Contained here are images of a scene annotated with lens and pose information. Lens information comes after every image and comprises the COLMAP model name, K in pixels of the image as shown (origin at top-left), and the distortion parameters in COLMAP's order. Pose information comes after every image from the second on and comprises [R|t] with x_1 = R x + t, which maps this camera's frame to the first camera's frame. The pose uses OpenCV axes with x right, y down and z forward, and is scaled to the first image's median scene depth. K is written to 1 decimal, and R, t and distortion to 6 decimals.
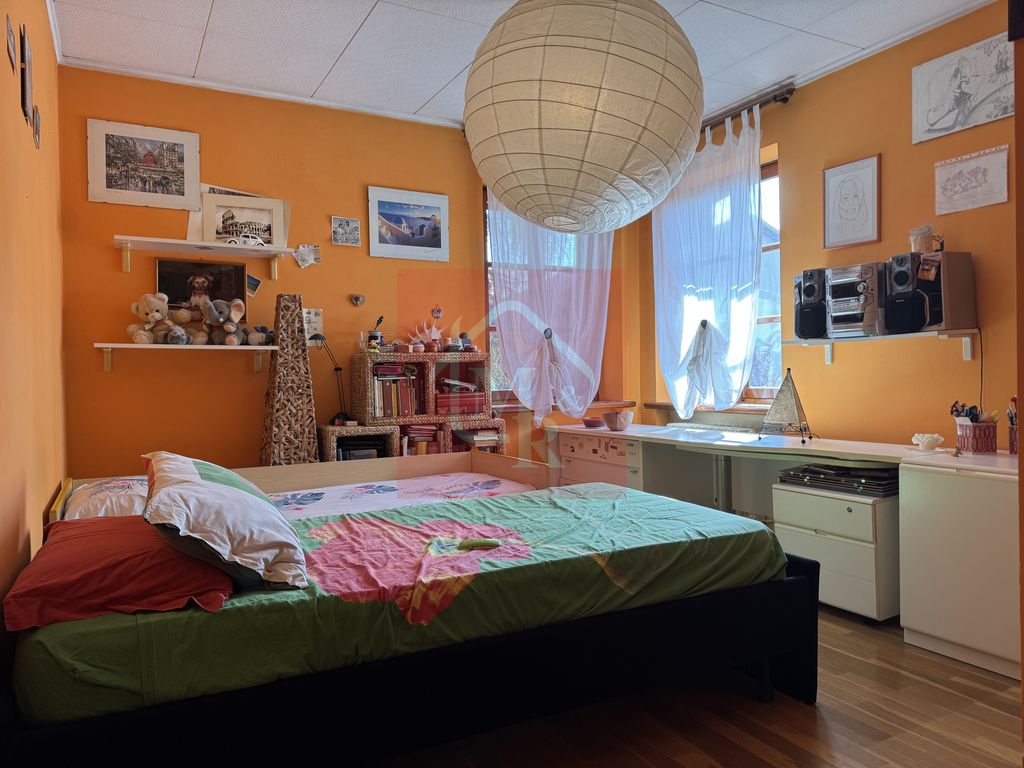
lens RADIAL K [[719.6, 0, 518.1], [0, 719.6, 384.5], [0, 0, 1]] dist [0.071926, -0.084768]
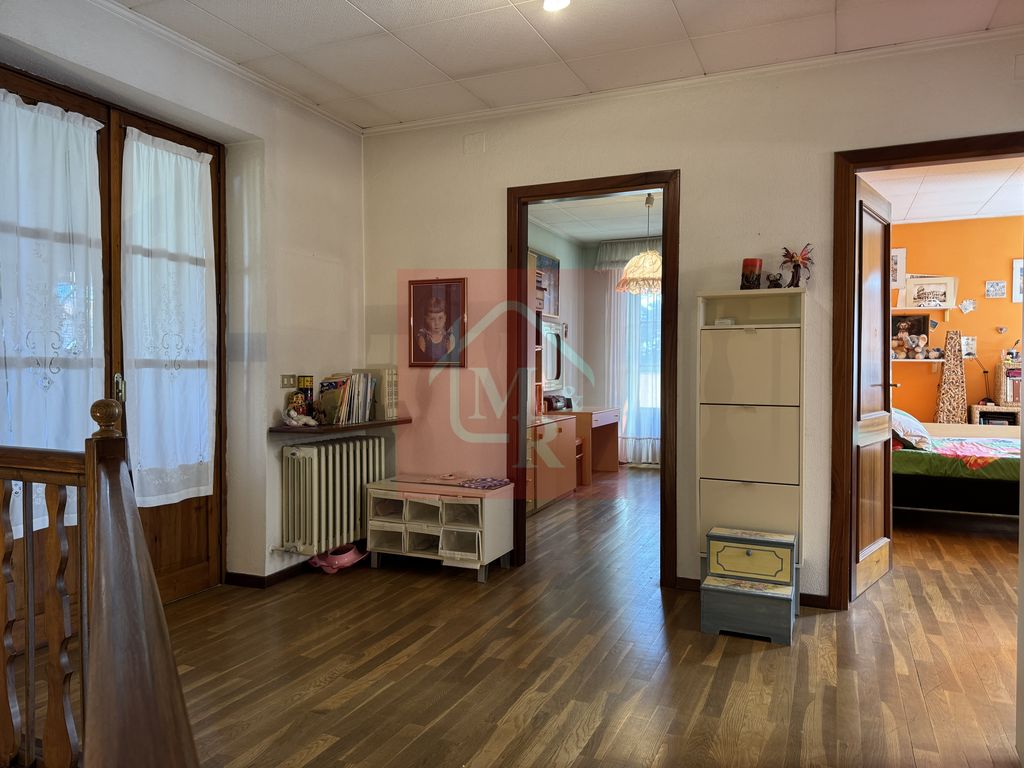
lens RADIAL K [[719.6, 0, 514.4], [0, 719.6, 383.7], [0, 0, 1]] dist [0.071926, -0.084768]
pose [[0.606872, 0.033849, -0.794079, 0.470947], [-0.022062, 0.999425, 0.025741, -0.014709], [0.794494, 0.001898, 0.607269, -0.978573]]
